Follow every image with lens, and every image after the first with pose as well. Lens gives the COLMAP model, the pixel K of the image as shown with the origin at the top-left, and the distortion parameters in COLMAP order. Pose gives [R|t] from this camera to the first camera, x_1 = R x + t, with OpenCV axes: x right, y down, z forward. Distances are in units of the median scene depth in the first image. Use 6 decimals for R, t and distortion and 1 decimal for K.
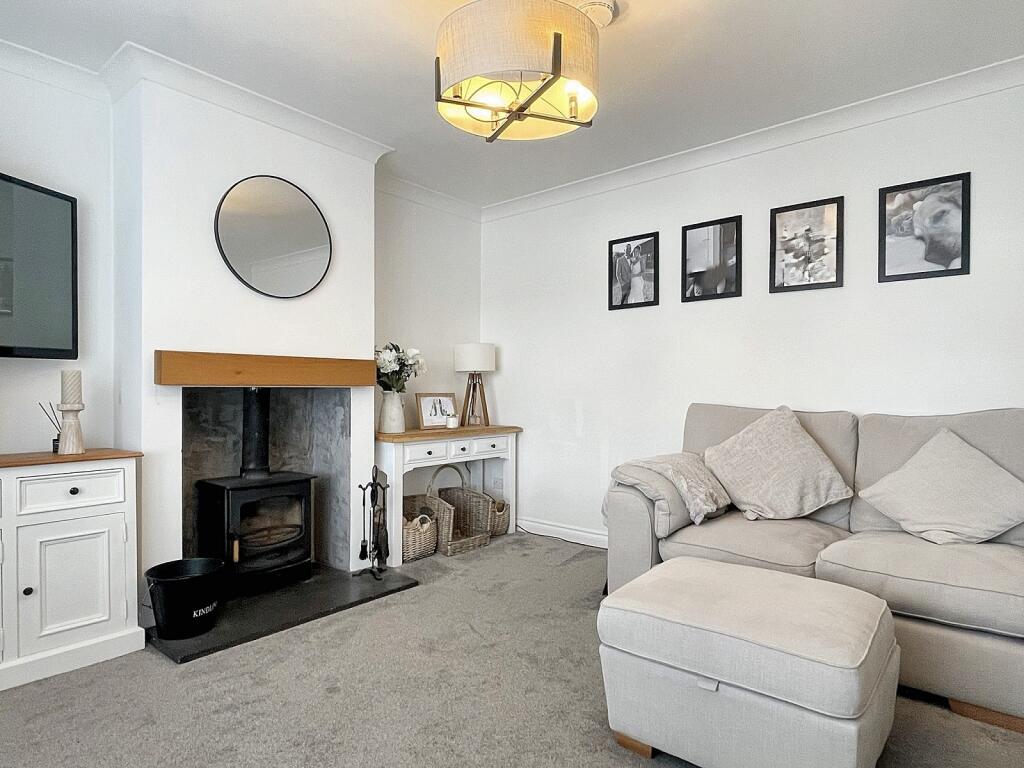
lens RADIAL K [[583.7, 0, 513.2], [0, 583.7, 391.4], [0, 0, 1]] dist [0.002155, -0.001428]
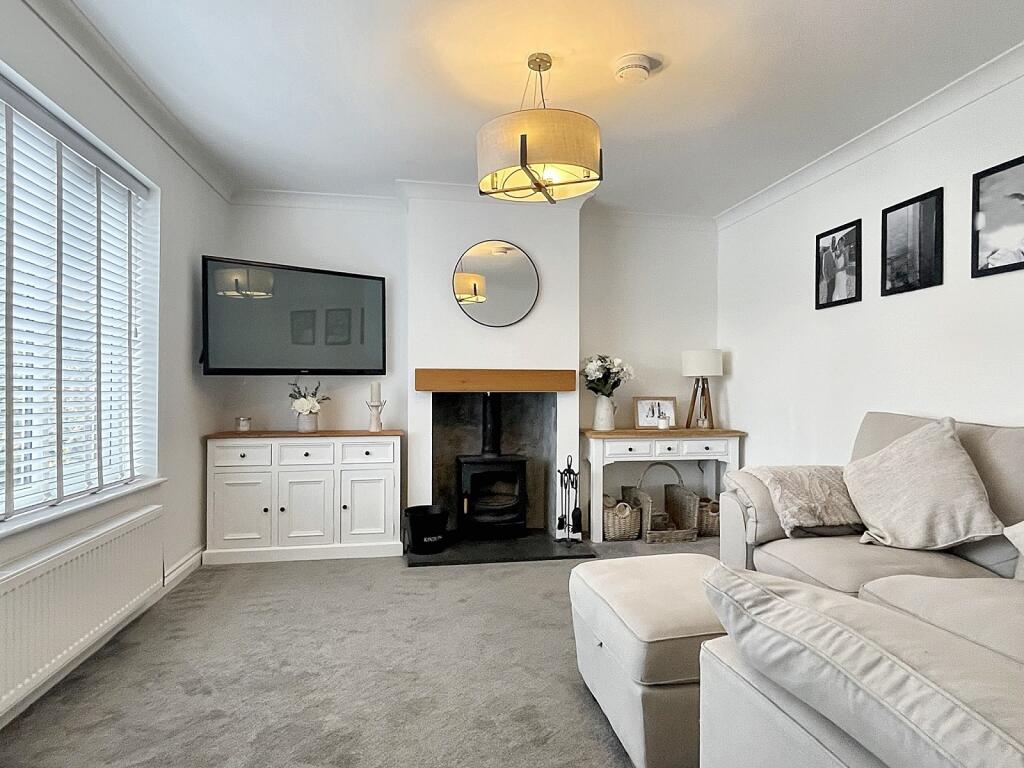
lens RADIAL K [[583.7, 0, 513.2], [0, 583.7, 391.4], [0, 0, 1]] dist [0.002155, -0.001428]
pose [[0.769675, 0.003899, -0.638424, 0.424491], [-0.004293, 0.999990, 0.000932, -0.008676], [0.638421, 0.002024, 0.769685, -0.026108]]
